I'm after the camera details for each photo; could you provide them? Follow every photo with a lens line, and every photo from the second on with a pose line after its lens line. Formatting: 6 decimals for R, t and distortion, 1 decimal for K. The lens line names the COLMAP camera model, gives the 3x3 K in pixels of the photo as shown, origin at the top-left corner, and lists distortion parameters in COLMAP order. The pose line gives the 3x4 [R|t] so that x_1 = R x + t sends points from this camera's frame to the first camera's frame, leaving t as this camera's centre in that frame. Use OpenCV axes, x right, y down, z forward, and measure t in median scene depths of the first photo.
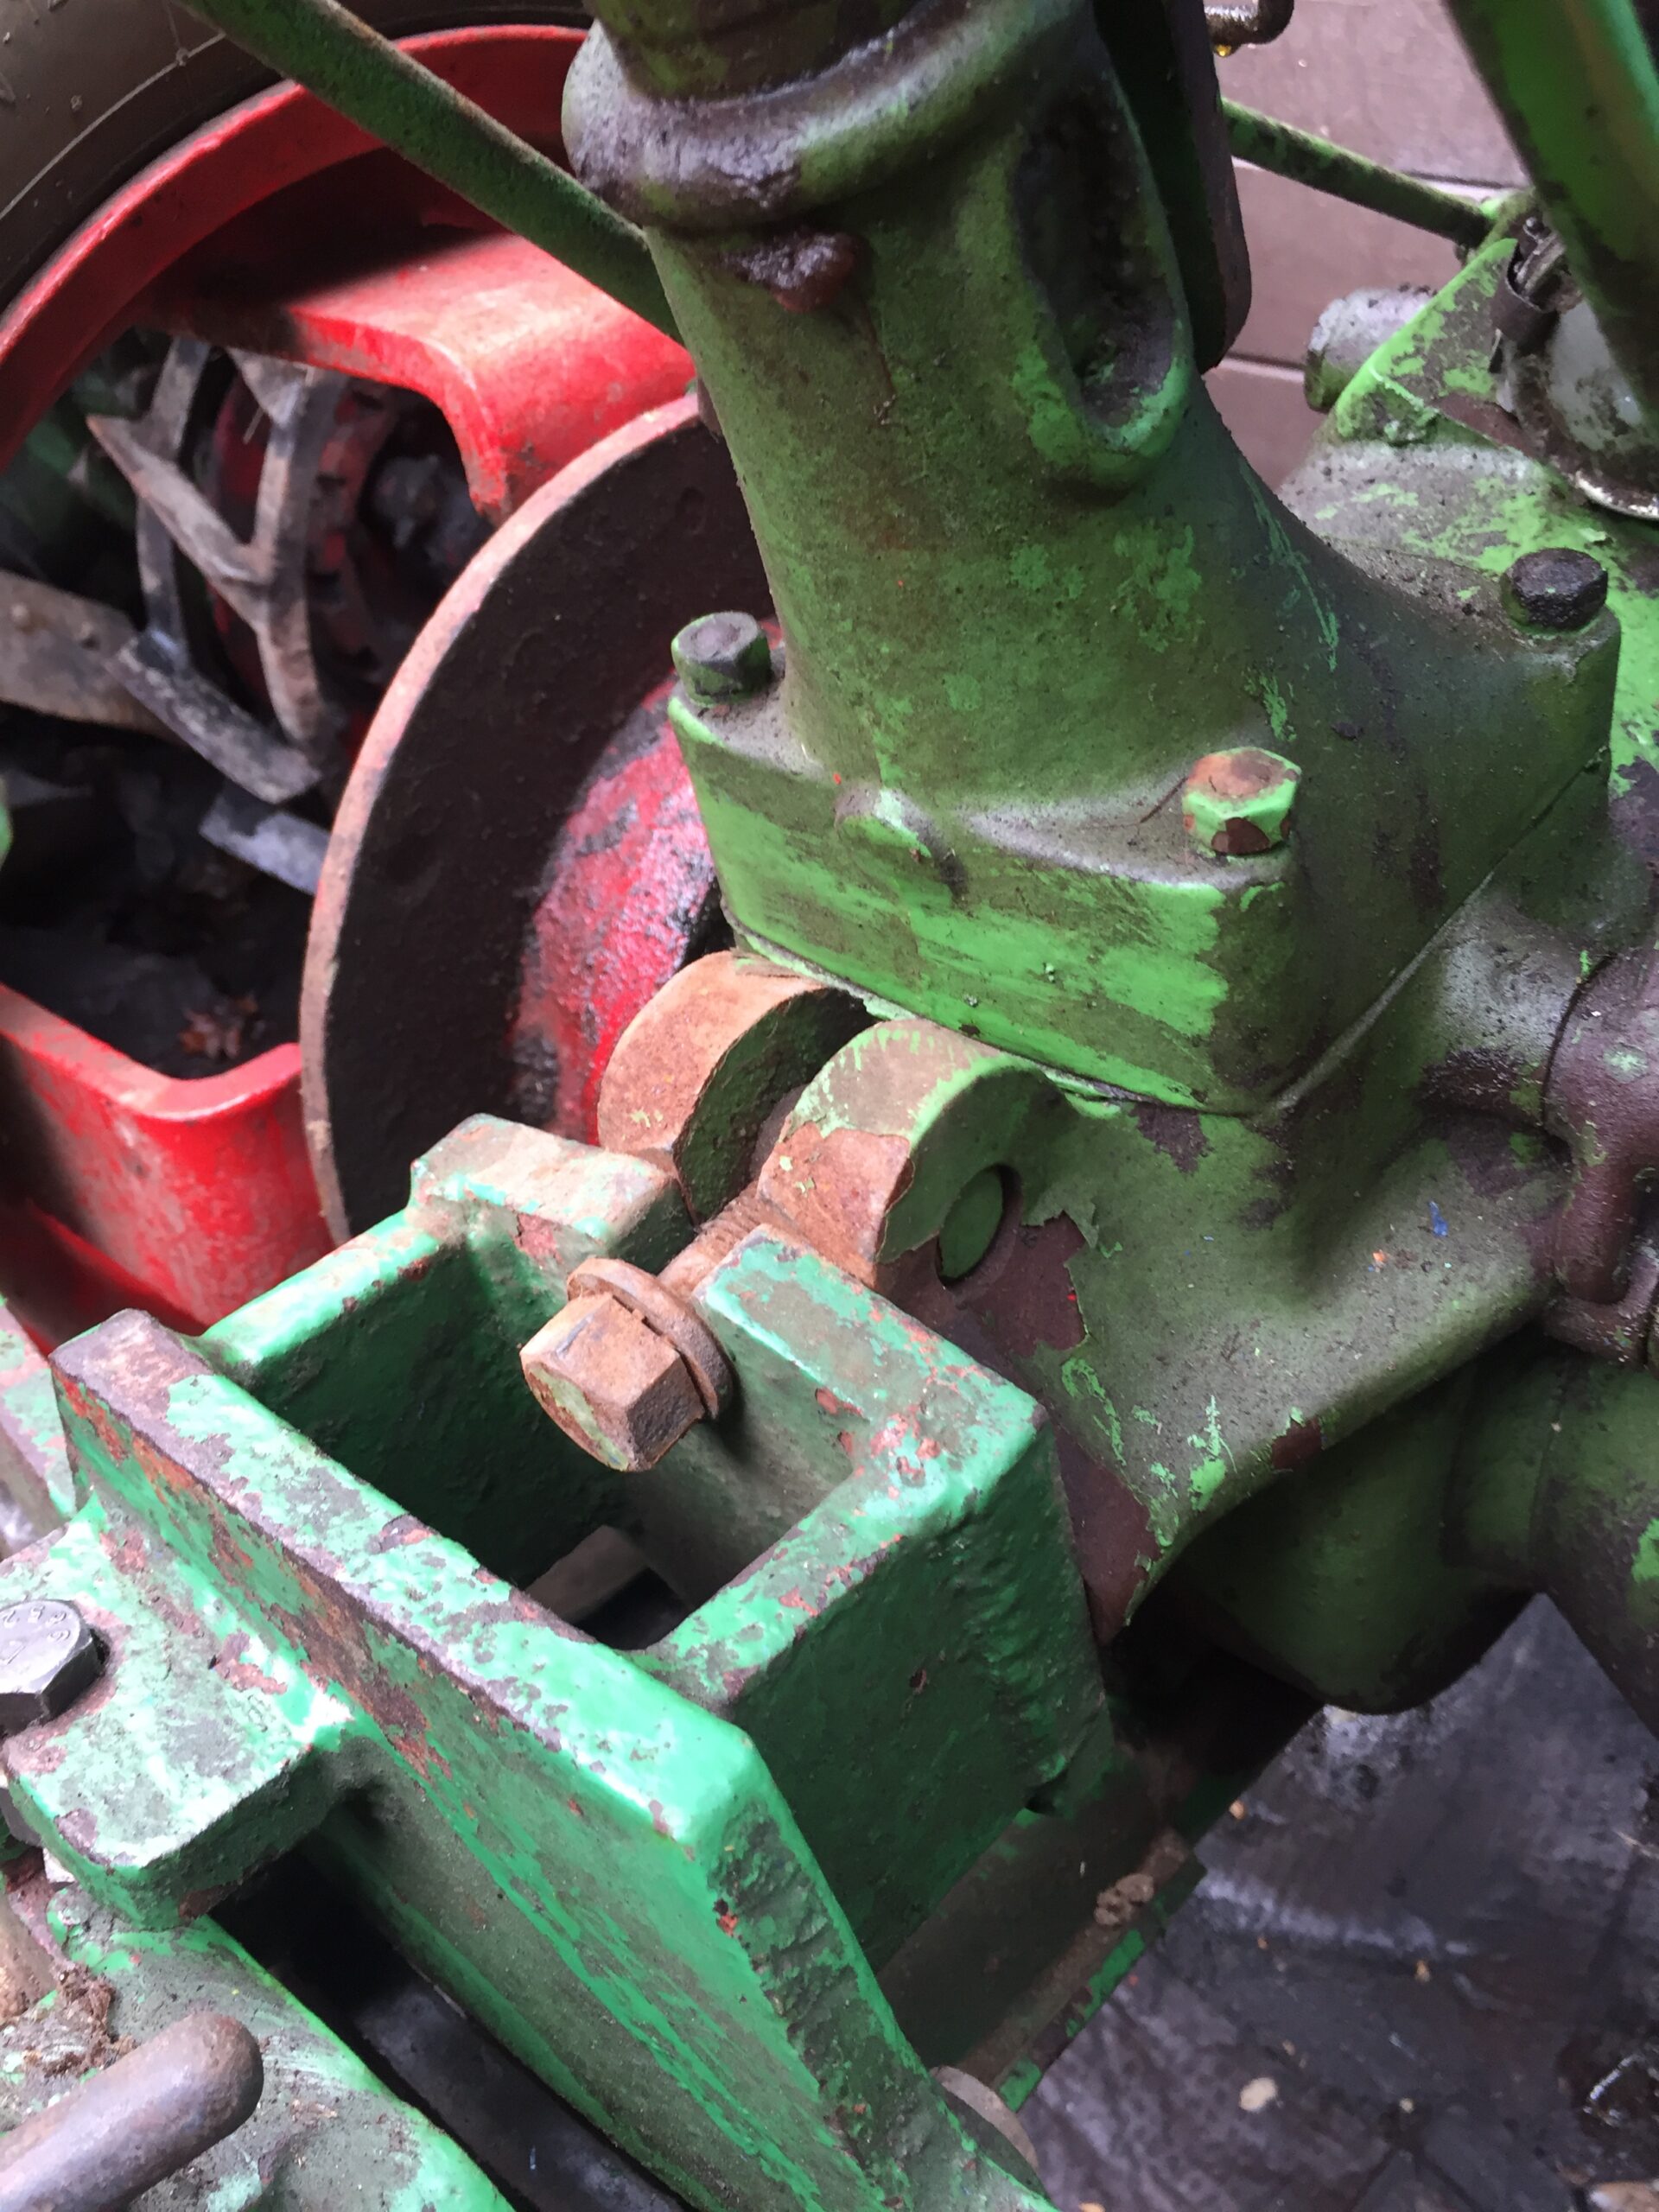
lens RADIAL K [[1911.8, 0, 812.2], [0, 1911.8, 1100.7], [0, 0, 1]] dist [0.076971, -0.129594]
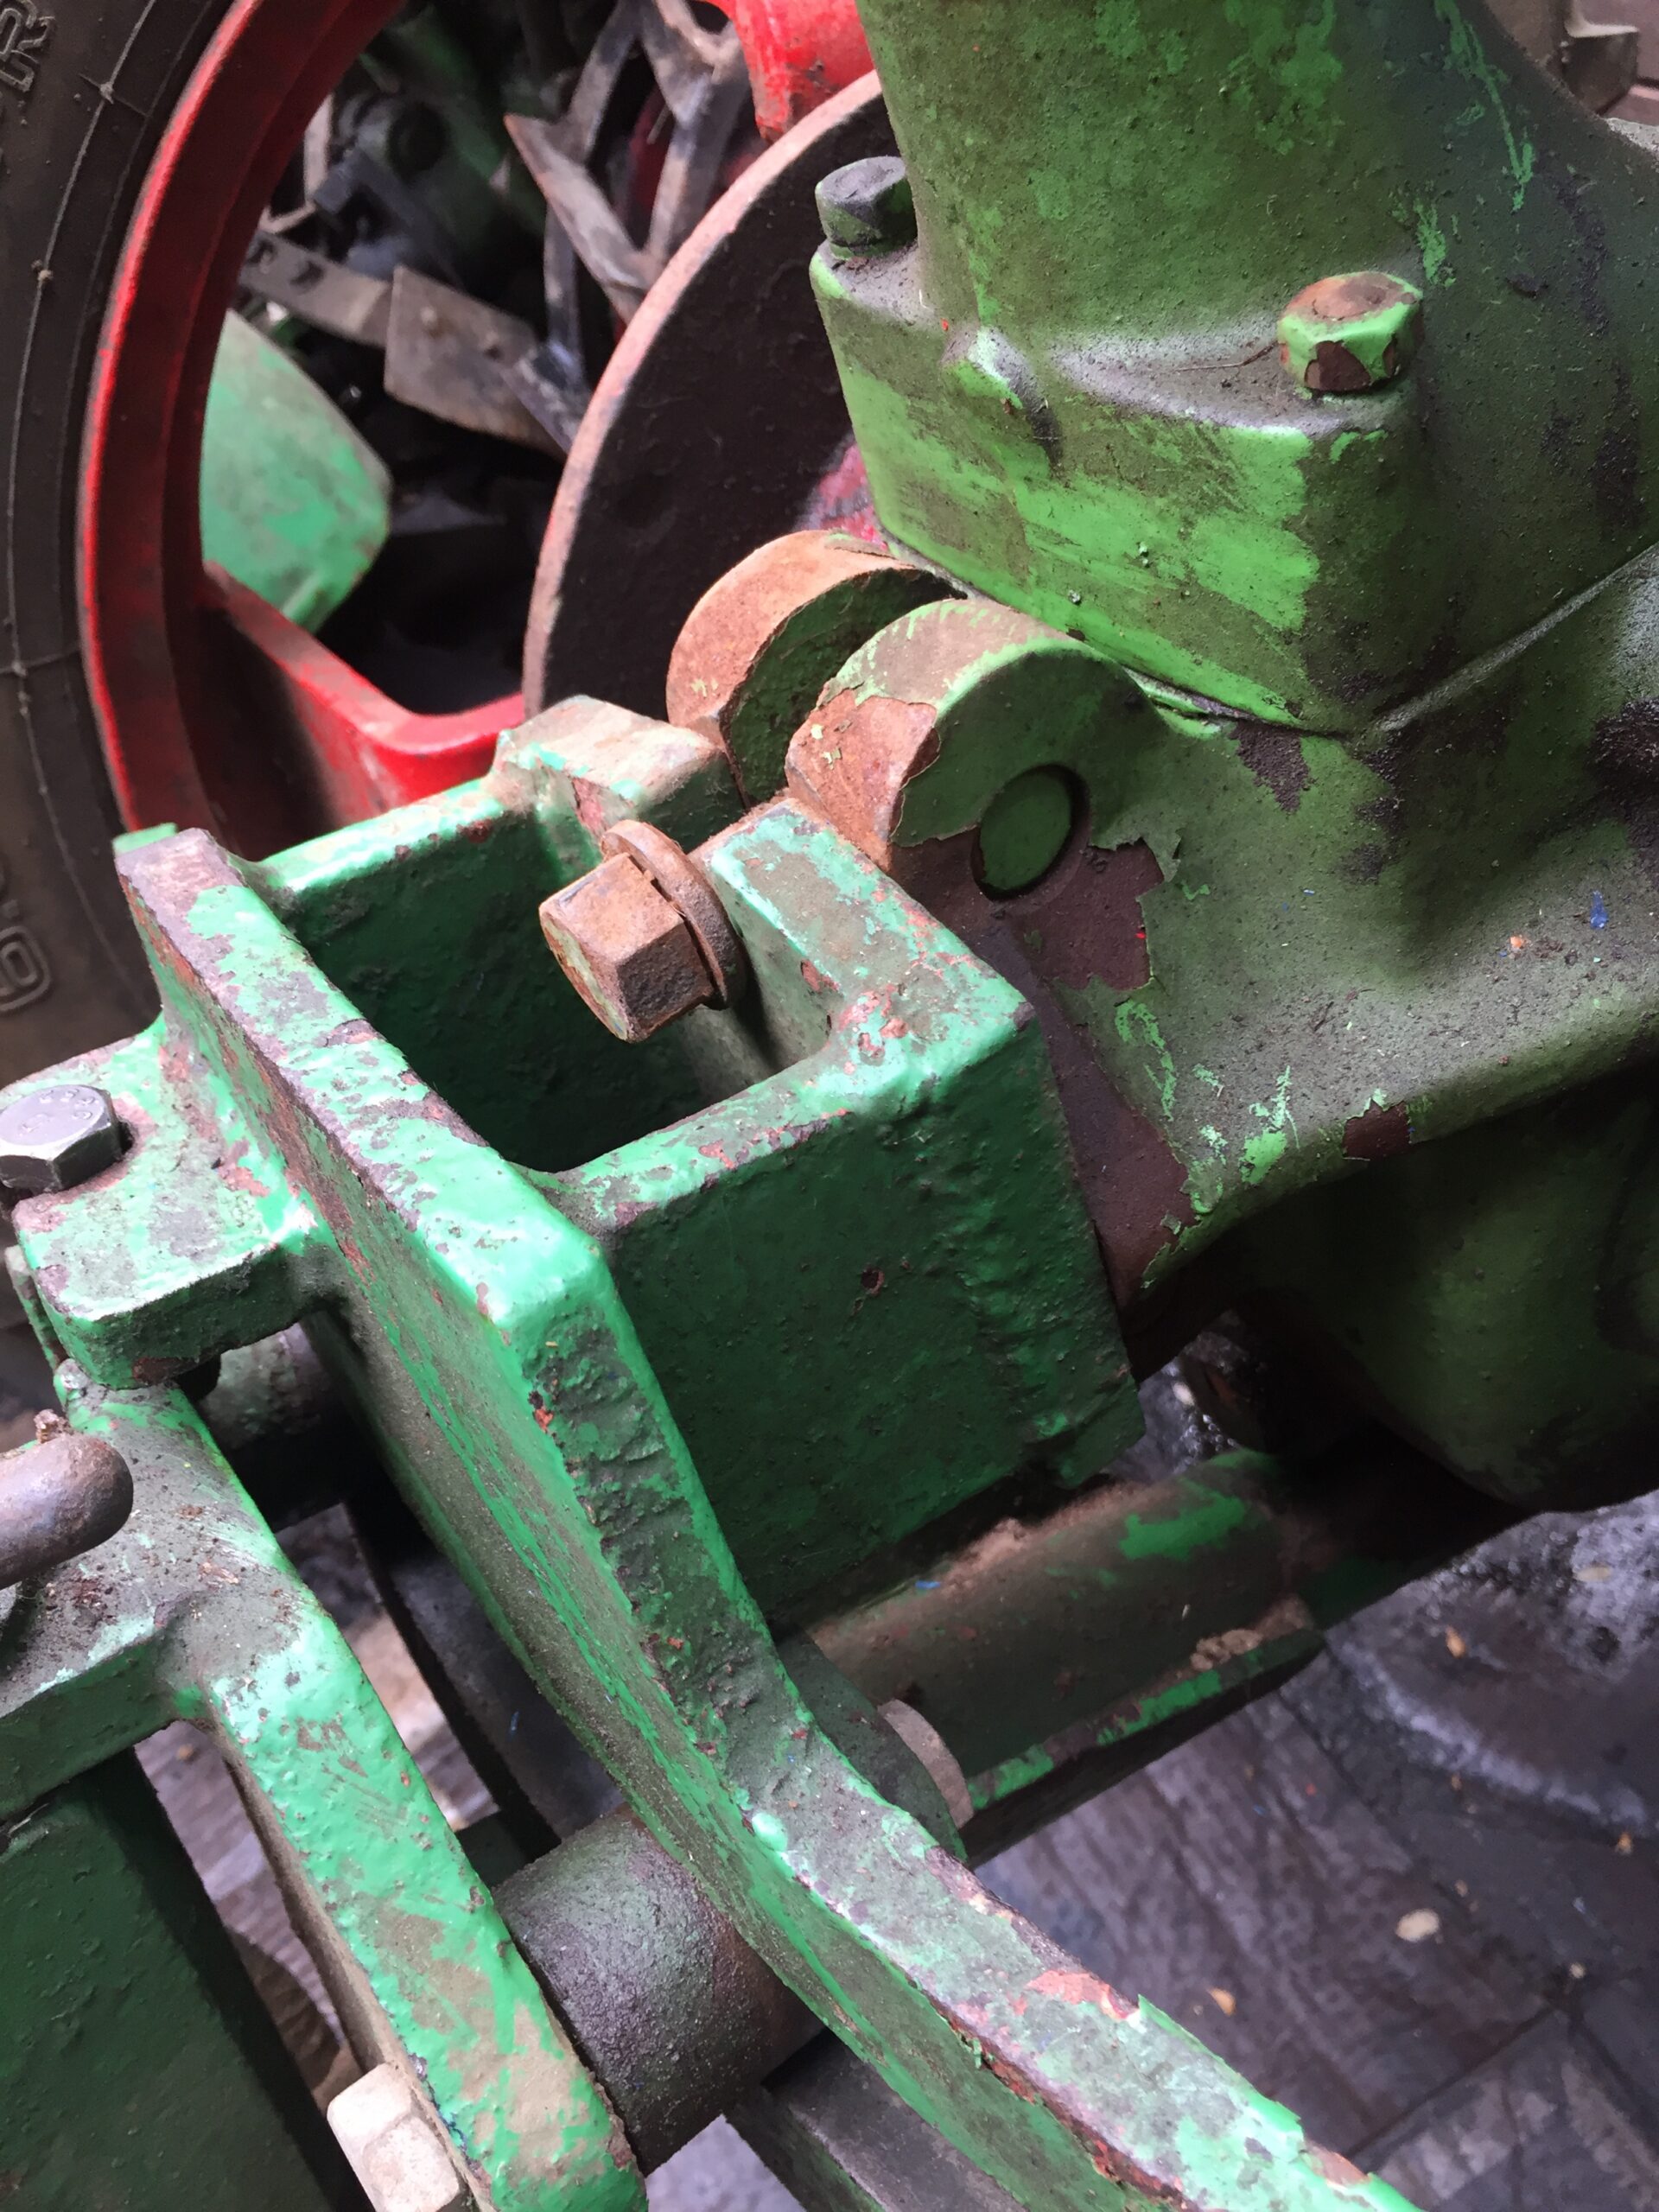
lens RADIAL K [[1911.8, 0, 823.7], [0, 1911.8, 1107.4], [0, 0, 1]] dist [0.076971, -0.129594]
pose [[0.968445, 0.133873, -0.210221, 0.202372], [-0.115205, 0.988424, 0.098722, 0.116552], [0.221003, -0.071388, 0.972657, 0.073866]]
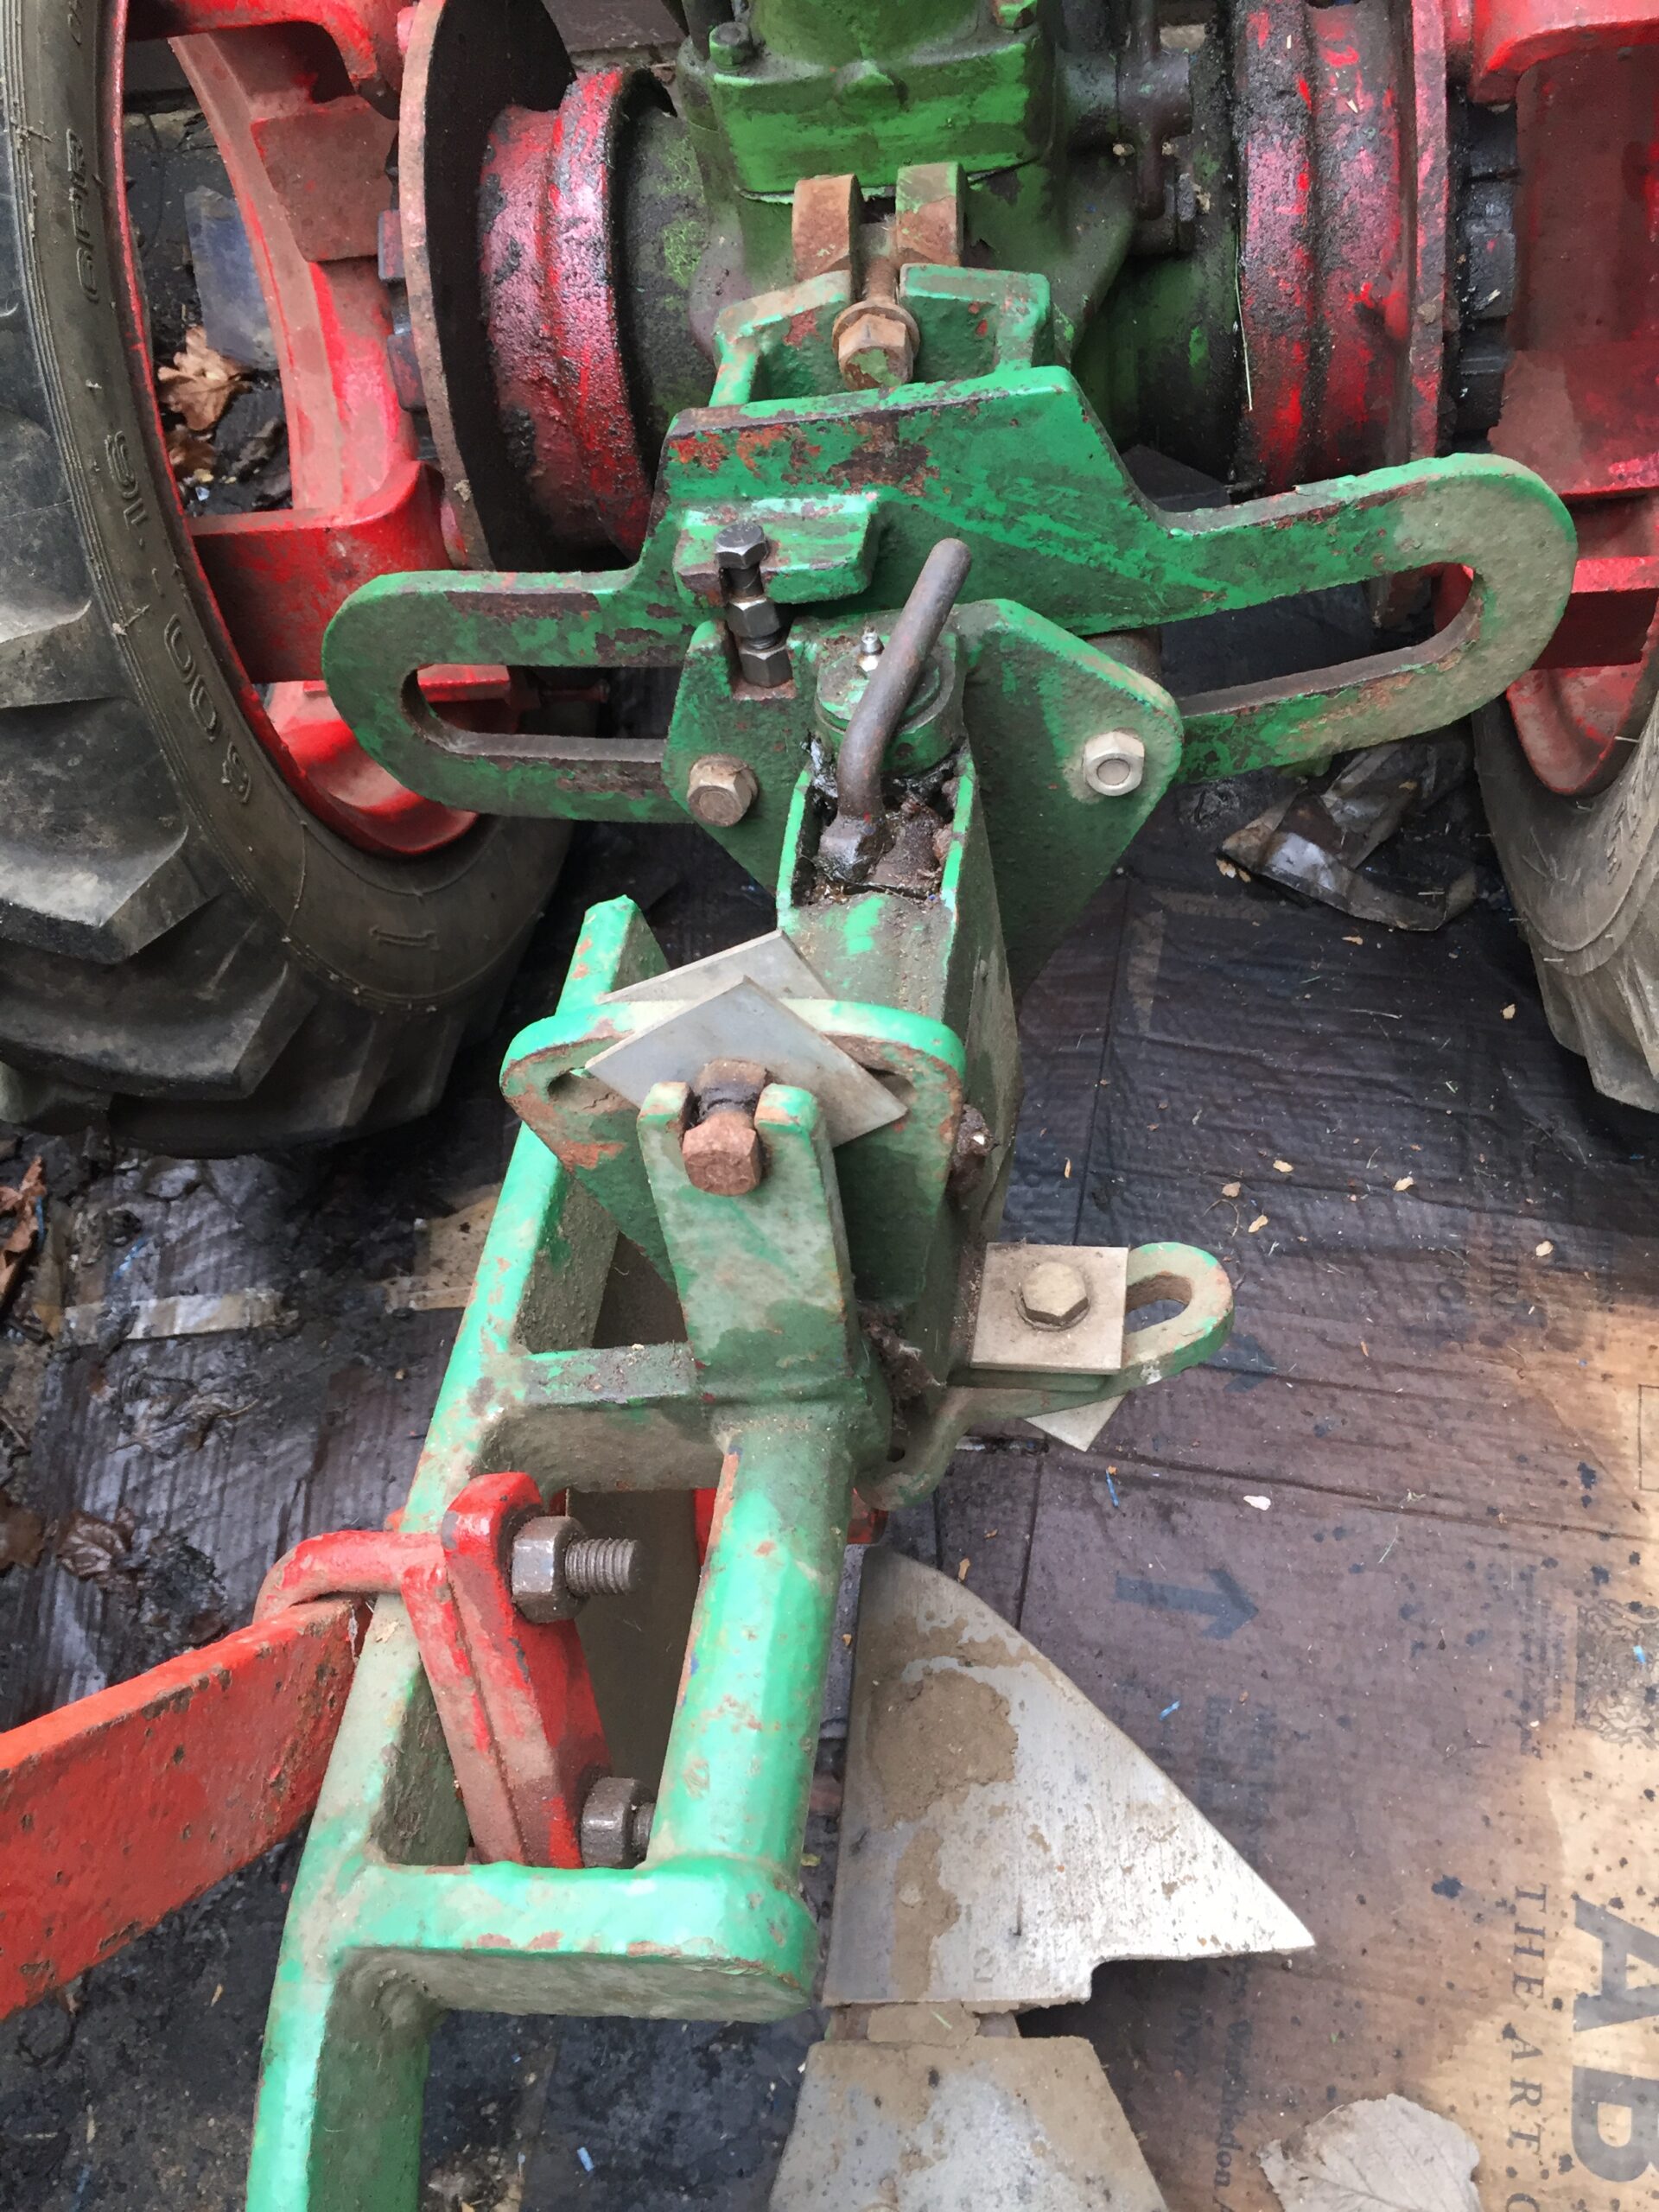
lens RADIAL K [[1911.8, 0, 837.2], [0, 1911.8, 1117.2], [0, 0, 1]] dist [0.076971, -0.129594]
pose [[0.807382, -0.485644, 0.335089, -1.354162], [0.415761, 0.871240, 0.260929, 0.314845], [-0.418661, -0.071352, 0.905335, -1.149564]]
